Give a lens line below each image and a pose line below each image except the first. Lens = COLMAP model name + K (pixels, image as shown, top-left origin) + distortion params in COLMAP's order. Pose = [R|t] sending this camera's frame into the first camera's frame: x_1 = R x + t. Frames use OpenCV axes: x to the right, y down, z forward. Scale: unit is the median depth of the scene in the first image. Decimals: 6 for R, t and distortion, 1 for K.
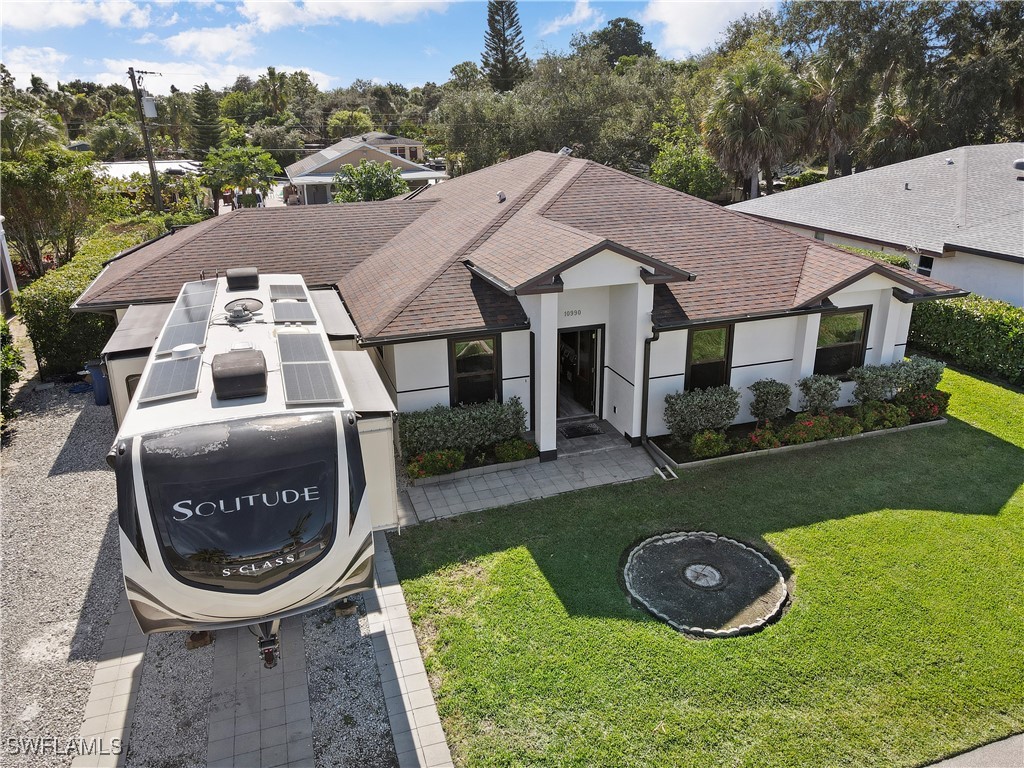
lens RADIAL K [[719.9, 0, 510.4], [0, 719.9, 443.3], [0, 0, 1]] dist [0.008216, 0.001654]
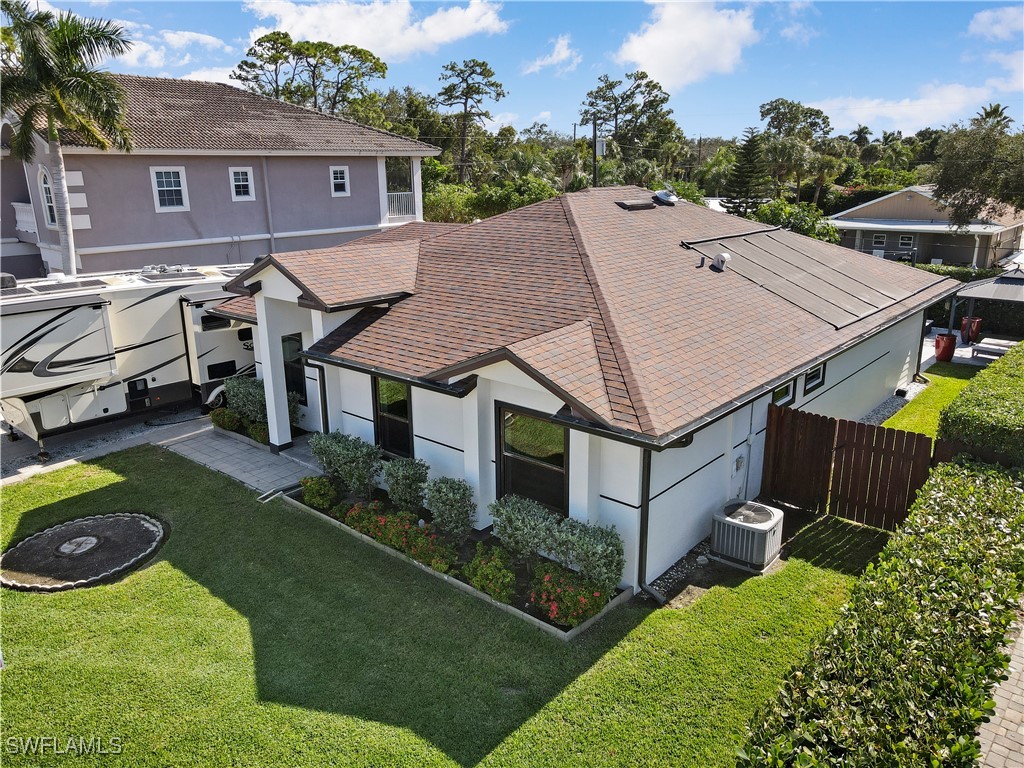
lens RADIAL K [[751.8, 0, 508.0], [0, 751.8, 381.9], [0, 0, 1]] dist [0.018828, 0.006578]
pose [[0.500864, 0.246840, -0.829582, 1.221360], [-0.361535, 0.930516, 0.058594, -0.288052], [0.786402, 0.270575, 0.555303, 0.658494]]
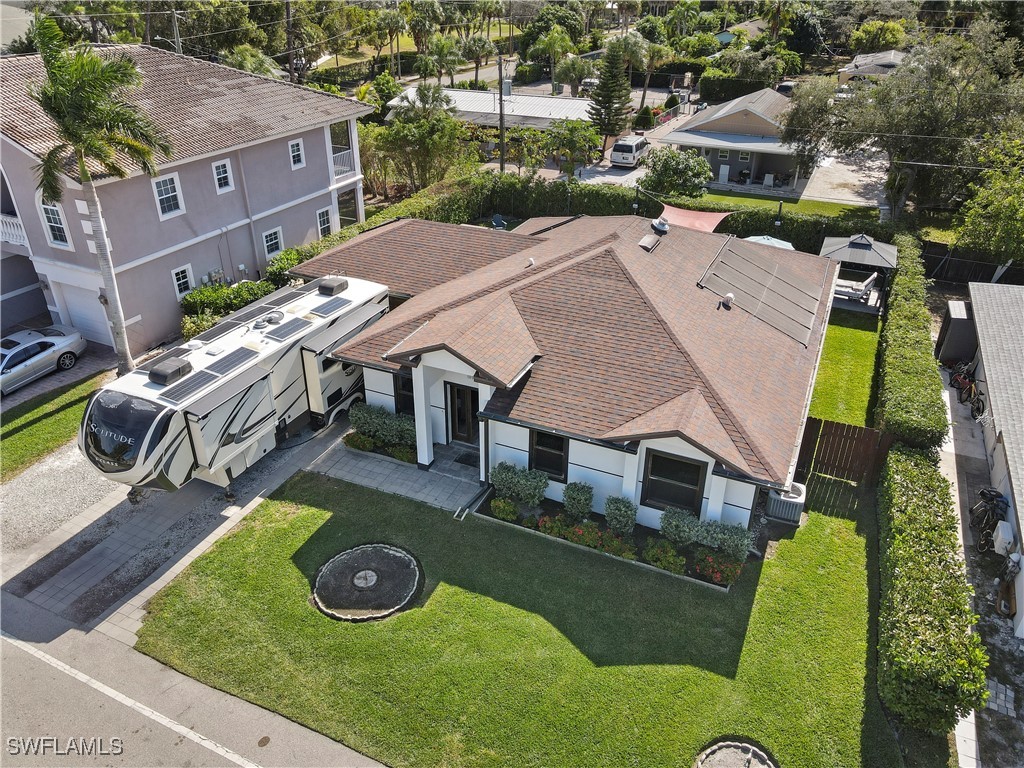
lens RADIAL K [[751.8, 0, 508.0], [0, 751.8, 381.9], [0, 0, 1]] dist [0.018828, 0.006578]
pose [[0.731360, 0.347432, -0.586859, 1.065738], [-0.301106, 0.936595, 0.179236, -0.492330], [0.611921, 0.045621, 0.789602, -0.098204]]
